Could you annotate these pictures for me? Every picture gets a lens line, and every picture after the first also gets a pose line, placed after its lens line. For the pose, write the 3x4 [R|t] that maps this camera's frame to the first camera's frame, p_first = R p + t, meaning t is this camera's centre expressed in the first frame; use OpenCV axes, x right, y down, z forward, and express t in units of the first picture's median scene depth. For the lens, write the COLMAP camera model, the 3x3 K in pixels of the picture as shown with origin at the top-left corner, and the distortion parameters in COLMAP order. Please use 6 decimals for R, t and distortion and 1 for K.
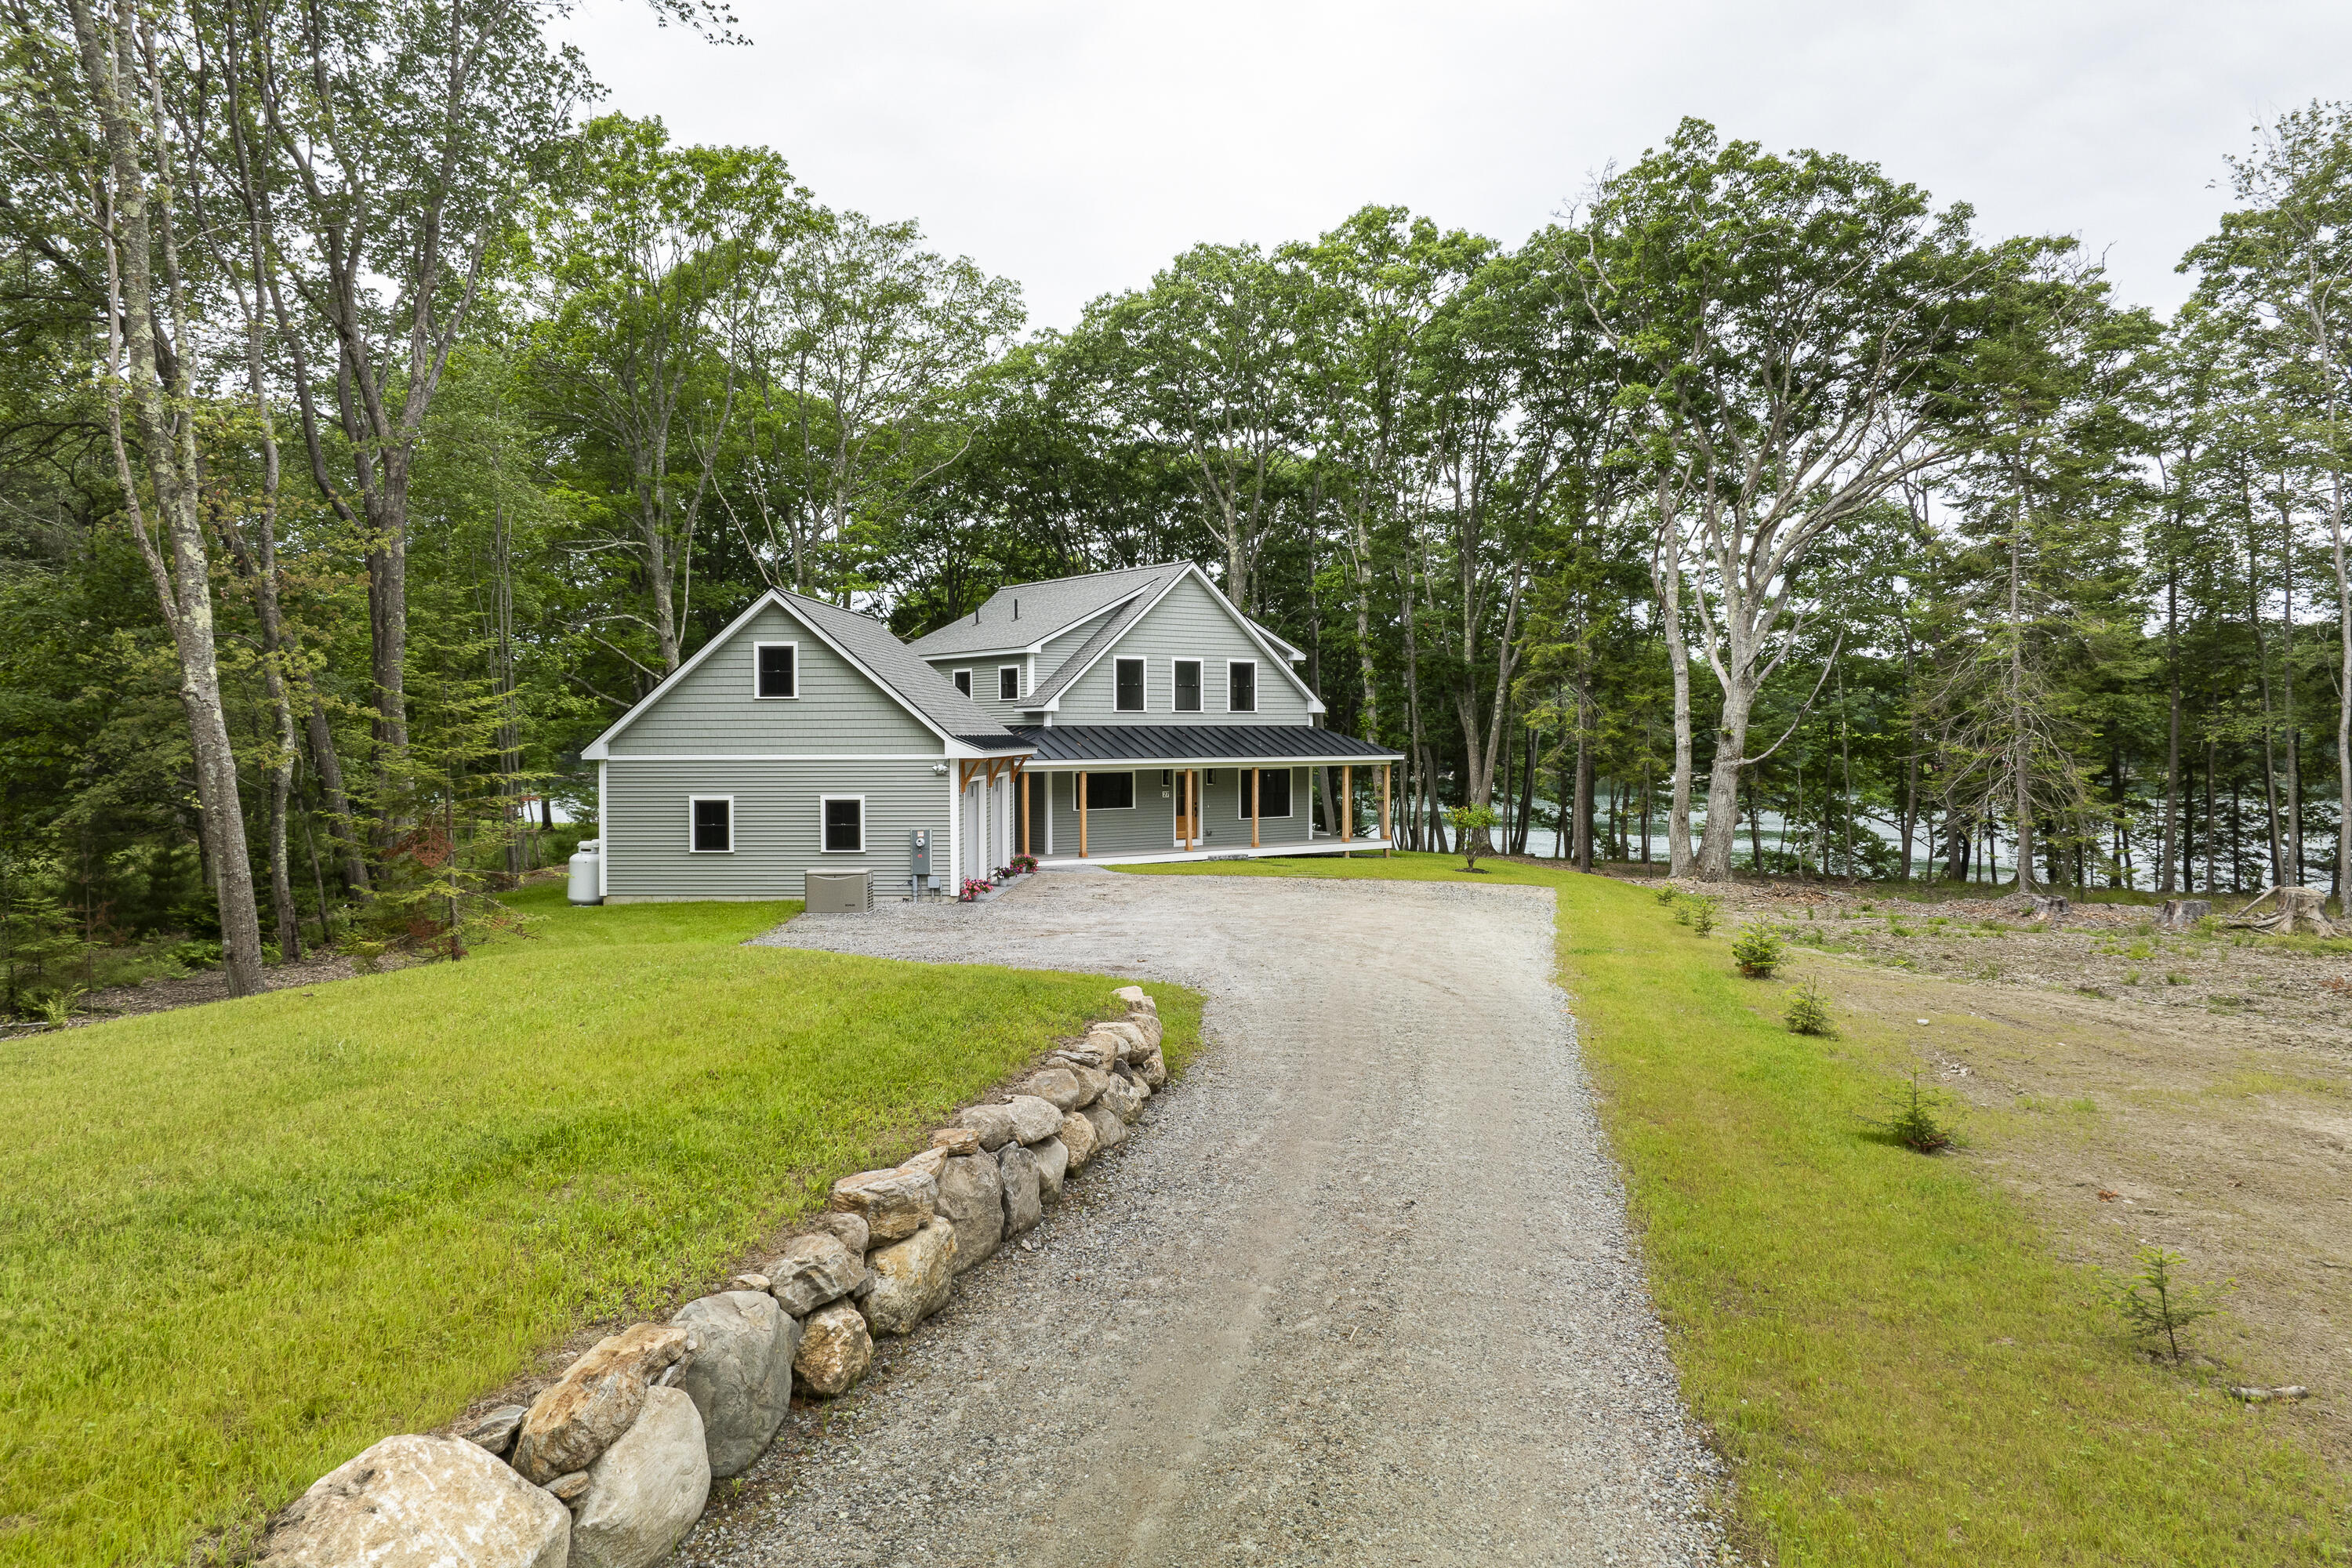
lens RADIAL K [[1637.7, 0, 1168.7], [0, 1637.7, 736.8], [0, 0, 1]] dist [0.006299, 0.000134]
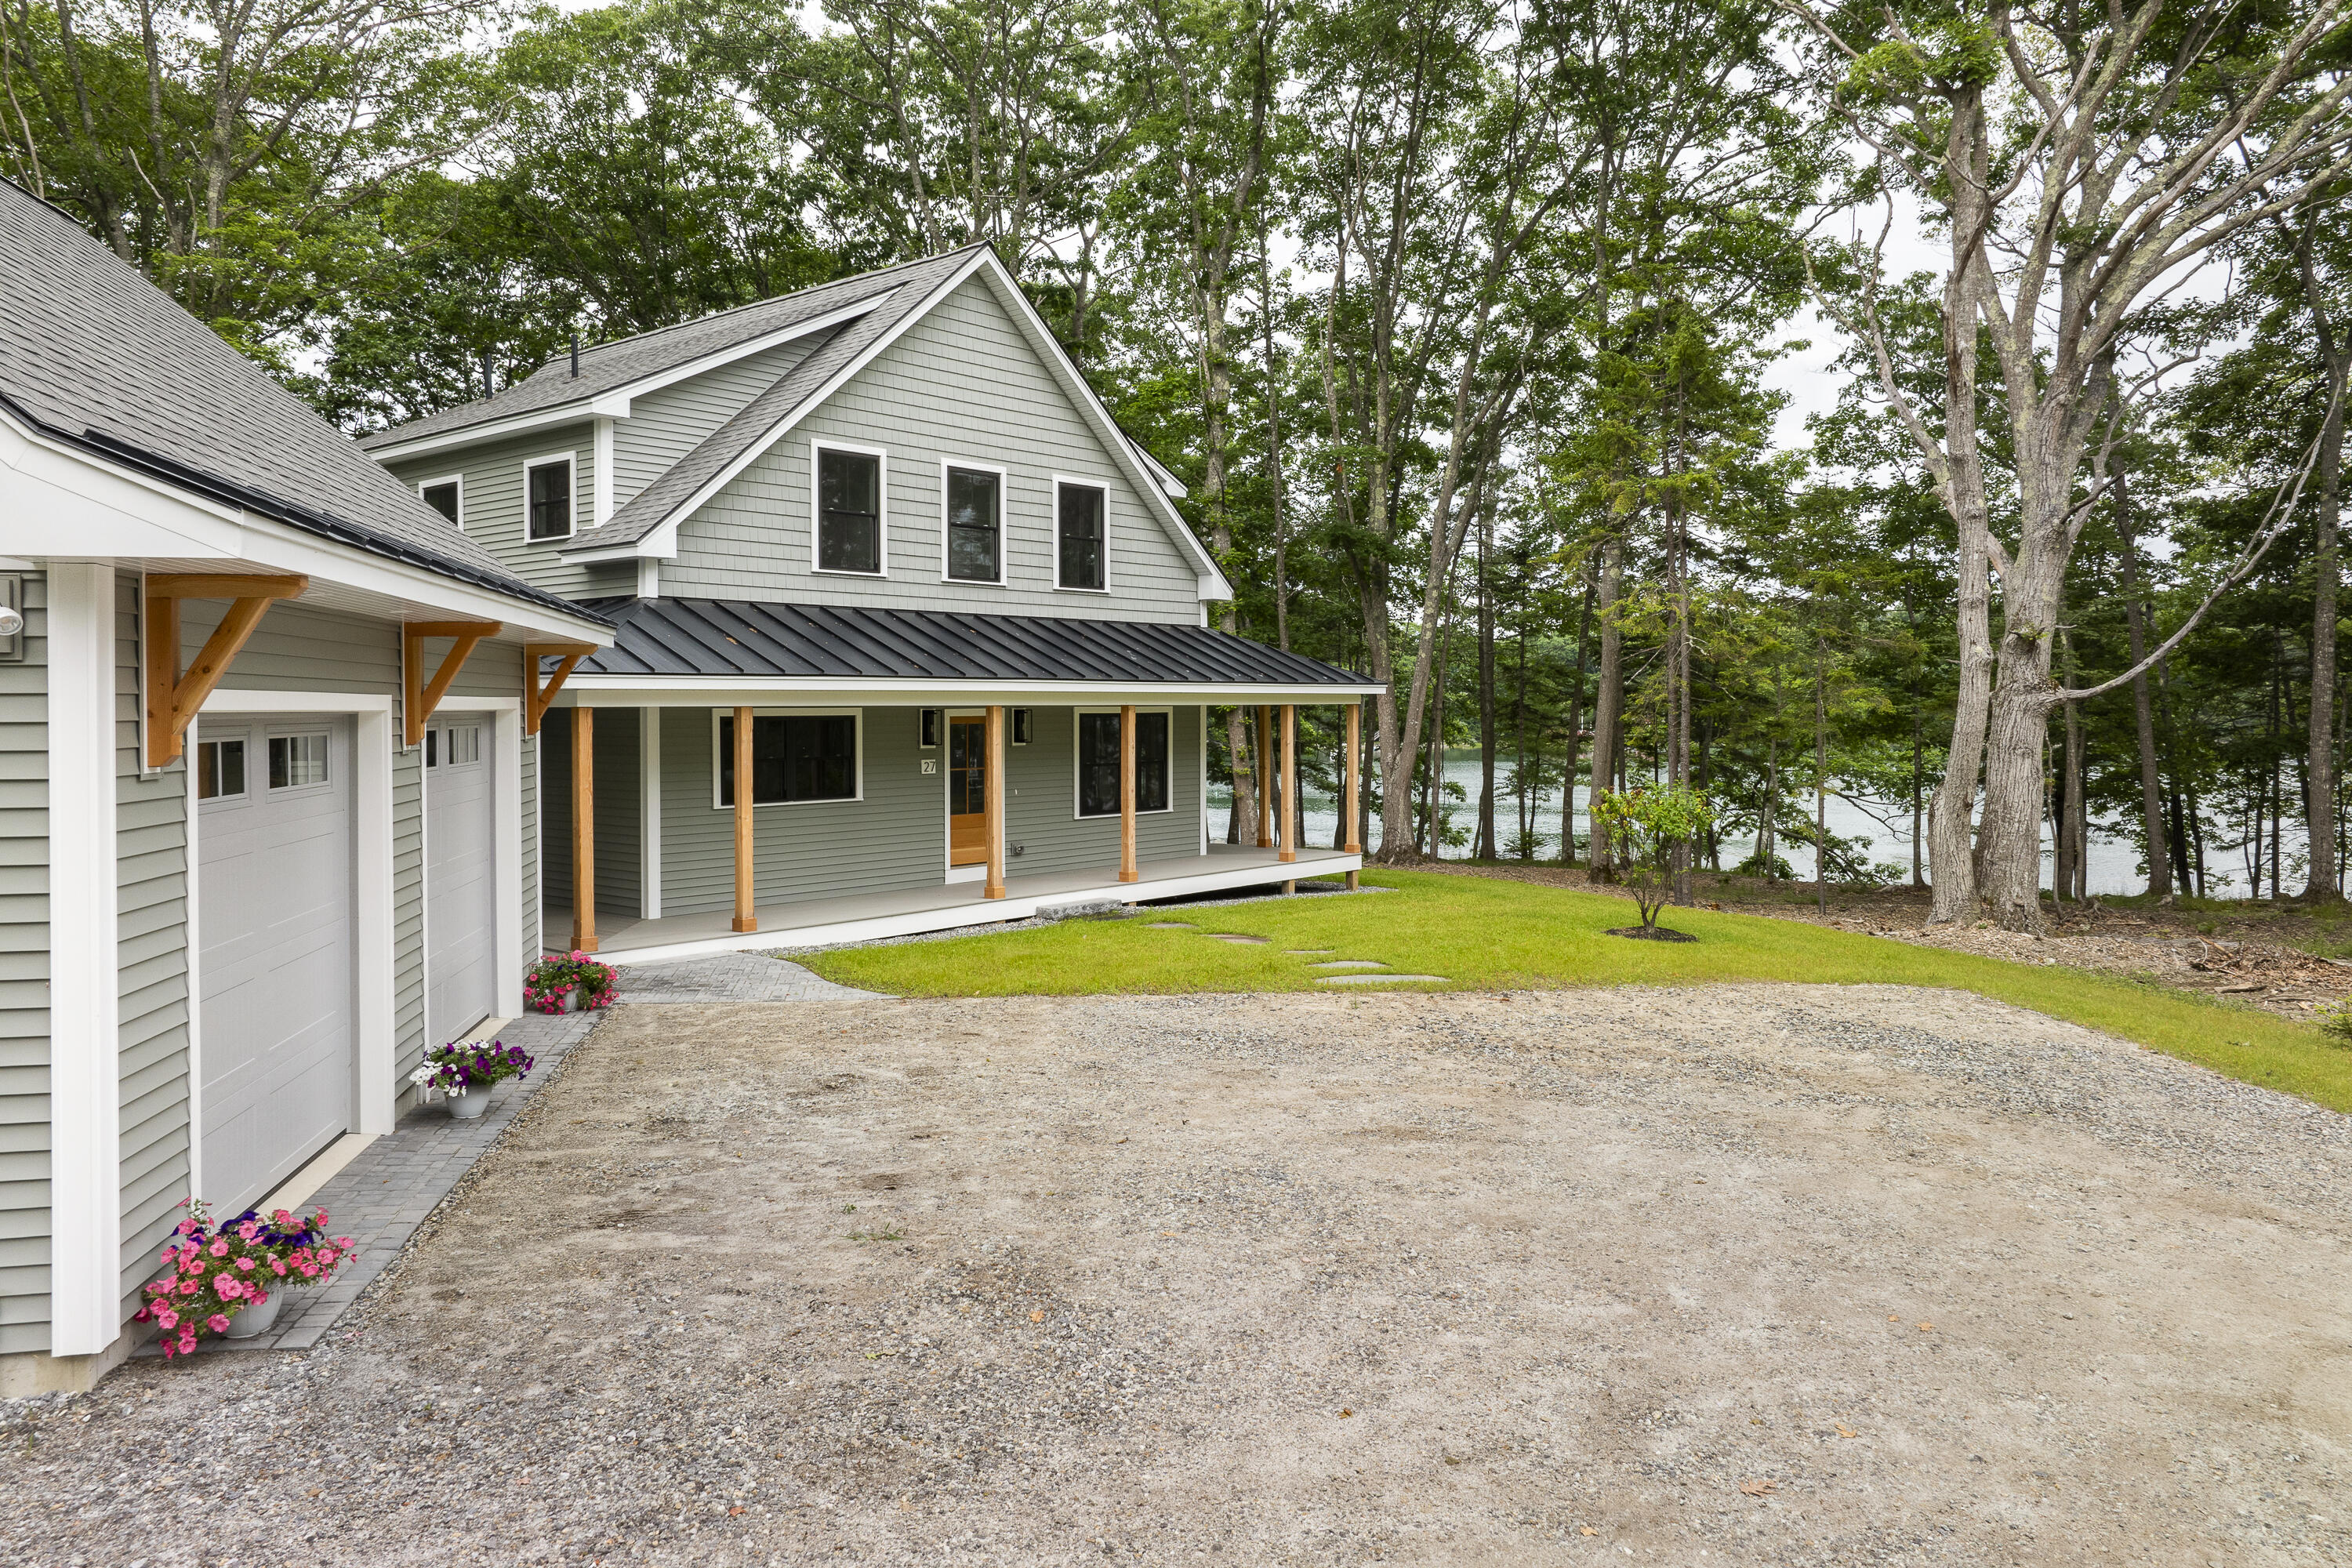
lens RADIAL K [[1637.7, 0, 1168.7], [0, 1637.7, 736.8], [0, 0, 1]] dist [0.006299, 0.000134]
pose [[0.973882, -0.004169, 0.227018, -0.039735], [0.000591, 0.999875, 0.015828, 0.020412], [-0.227056, -0.015281, 0.973762, 0.562068]]
